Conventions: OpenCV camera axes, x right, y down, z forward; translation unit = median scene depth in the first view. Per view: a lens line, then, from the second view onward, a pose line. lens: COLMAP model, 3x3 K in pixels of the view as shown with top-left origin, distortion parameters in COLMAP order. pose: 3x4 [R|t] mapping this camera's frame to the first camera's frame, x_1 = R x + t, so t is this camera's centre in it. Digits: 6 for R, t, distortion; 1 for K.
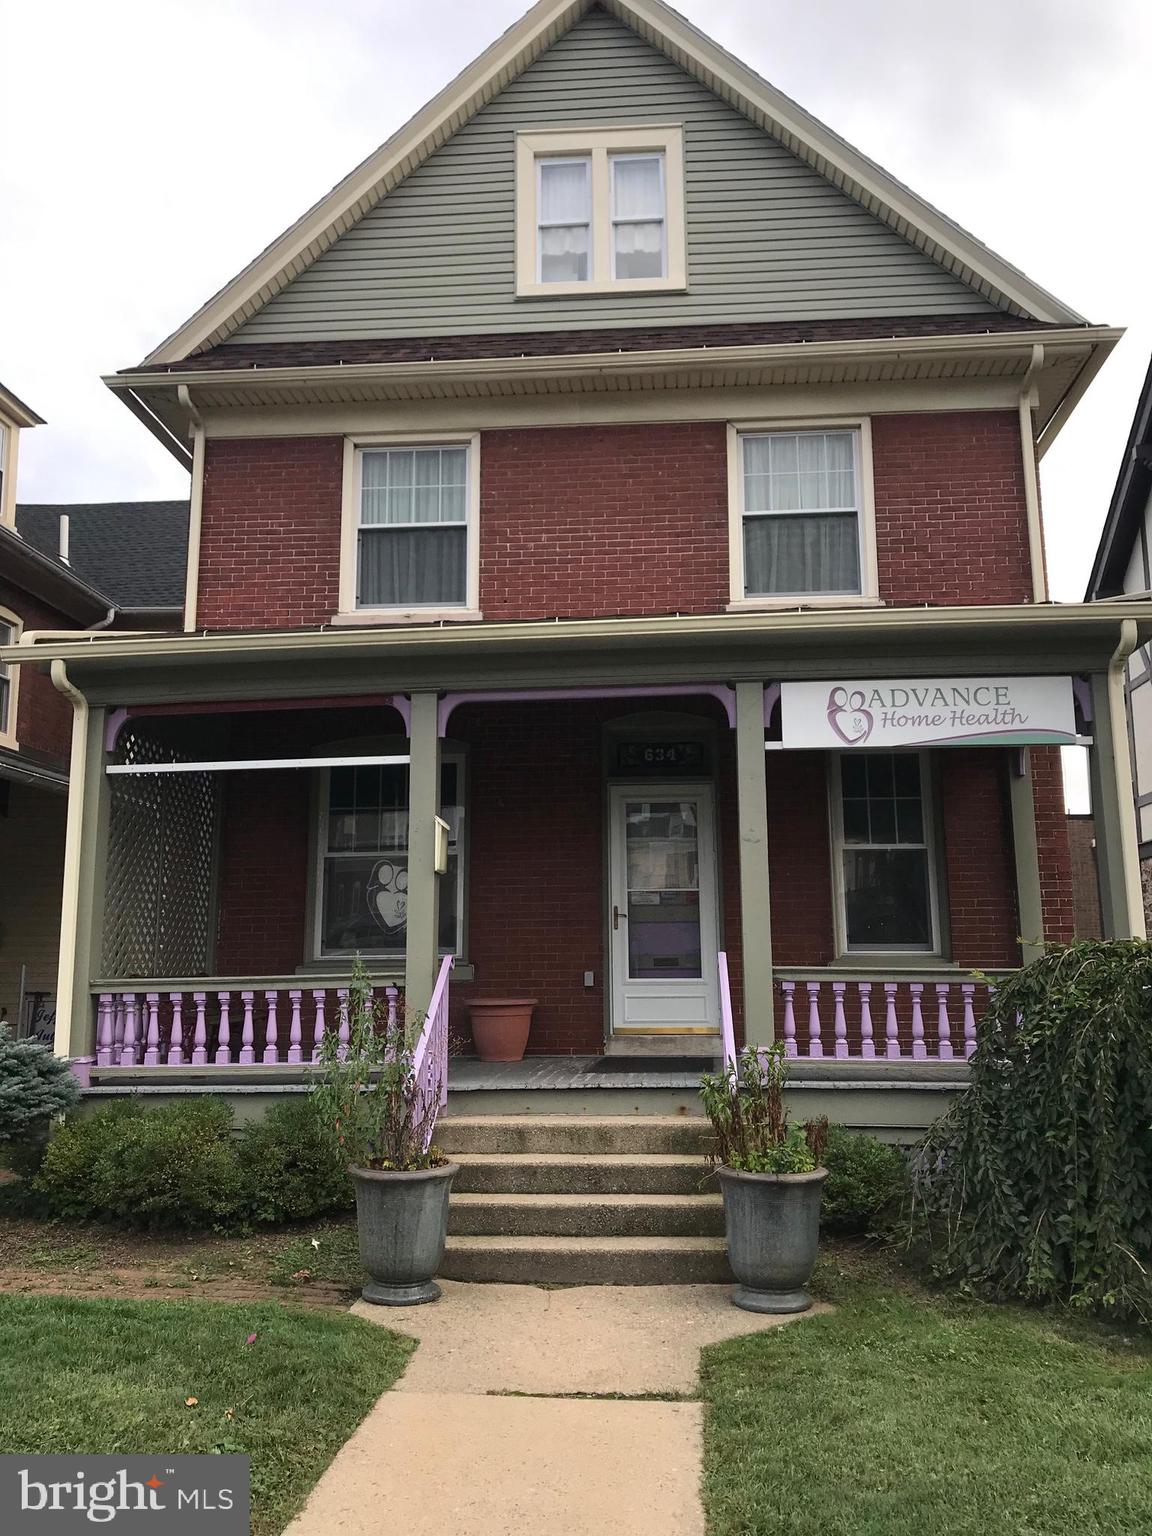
lens RADIAL K [[1279.0, 0, 575.0], [0, 1279.0, 760.5], [0, 0, 1]] dist [-0.011177, -0.006257]
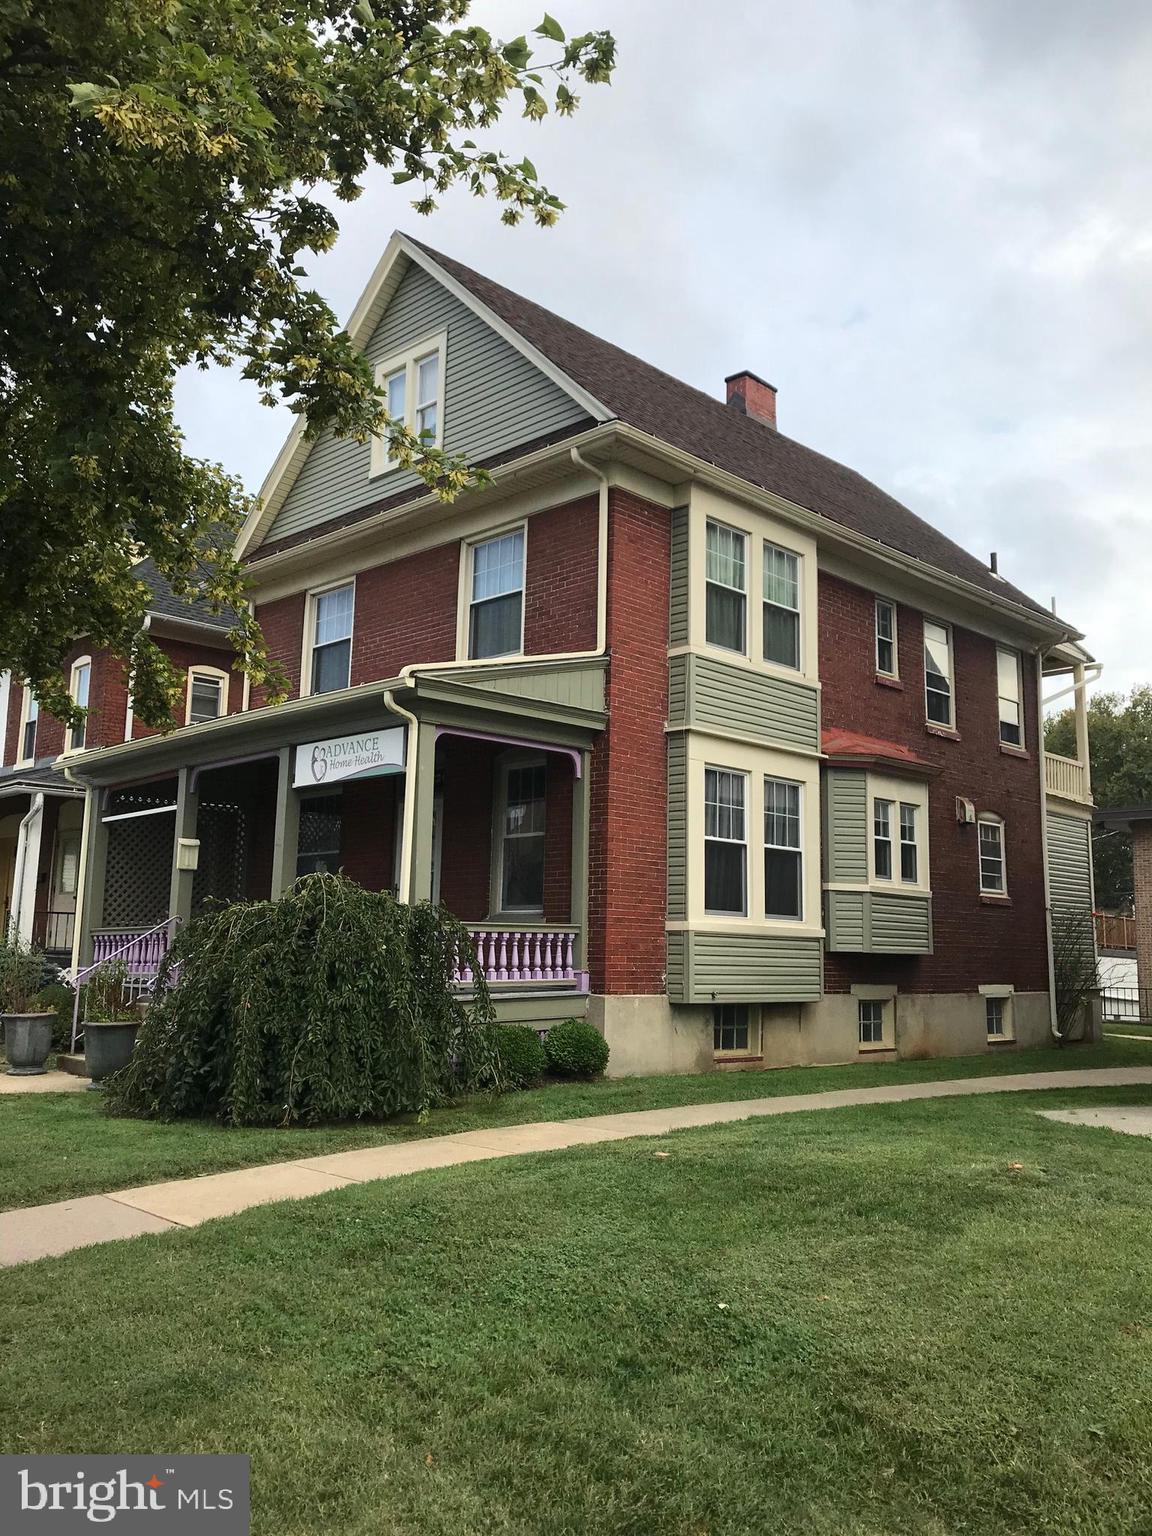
lens RADIAL K [[1279.0, 0, 578.9], [0, 1279.0, 770.1], [0, 0, 1]] dist [-0.011177, -0.006257]
pose [[0.775942, -0.079471, -0.625779, 1.288165], [0.097502, 0.995220, -0.005489, 0.011719], [0.623224, -0.056756, 0.779981, -0.047145]]
